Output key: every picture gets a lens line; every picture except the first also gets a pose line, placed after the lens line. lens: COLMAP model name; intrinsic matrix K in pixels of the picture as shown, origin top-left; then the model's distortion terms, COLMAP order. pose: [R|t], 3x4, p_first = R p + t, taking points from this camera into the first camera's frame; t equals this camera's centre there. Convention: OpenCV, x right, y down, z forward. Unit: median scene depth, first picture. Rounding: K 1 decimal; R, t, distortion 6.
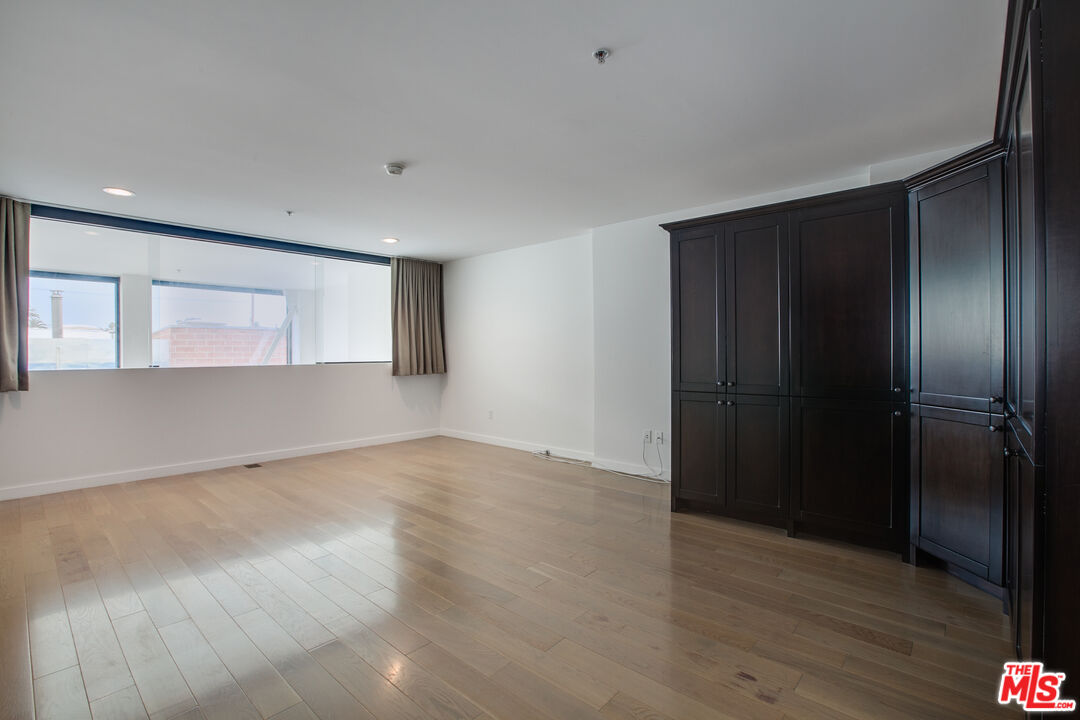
lens RADIAL K [[497.1, 0, 540.0], [0, 497.1, 360.0], [0, 0, 1]] dist [-0.033146, 0.001145]
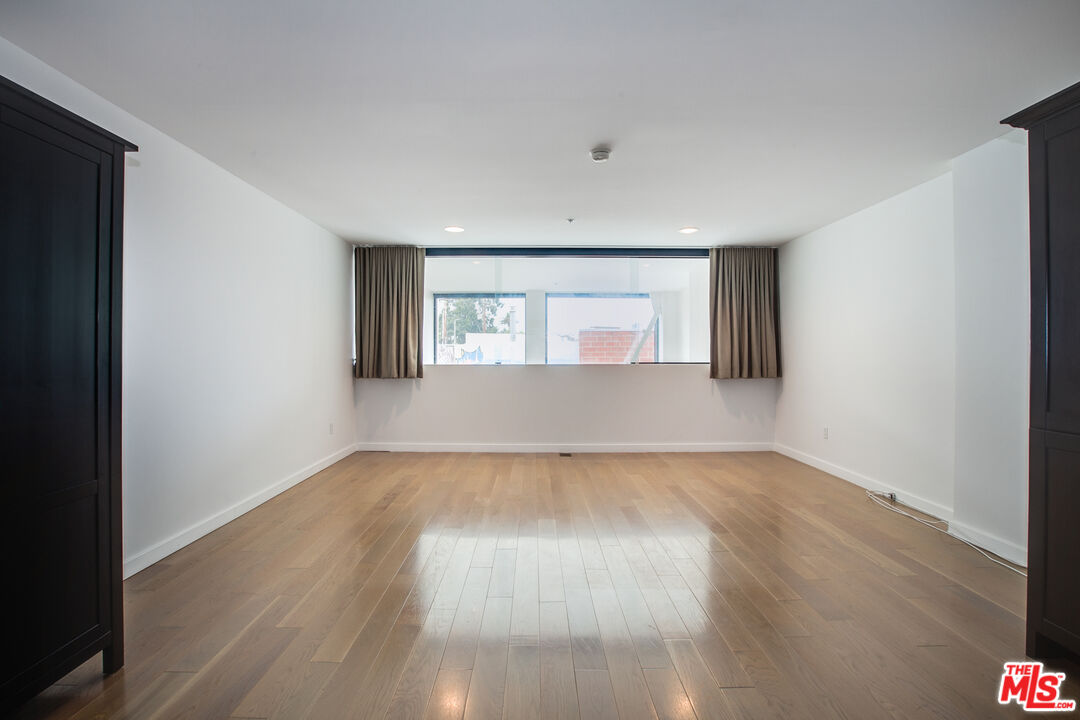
lens RADIAL K [[502.5, 0, 538.3], [0, 502.5, 355.4], [0, 0, 1]] dist [-0.038466, 0.000535]
pose [[0.672749, 0.006816, -0.739839, 0.168401], [-0.014496, 0.999887, -0.003969, -0.002090], [0.739729, 0.013395, 0.672772, 0.148970]]
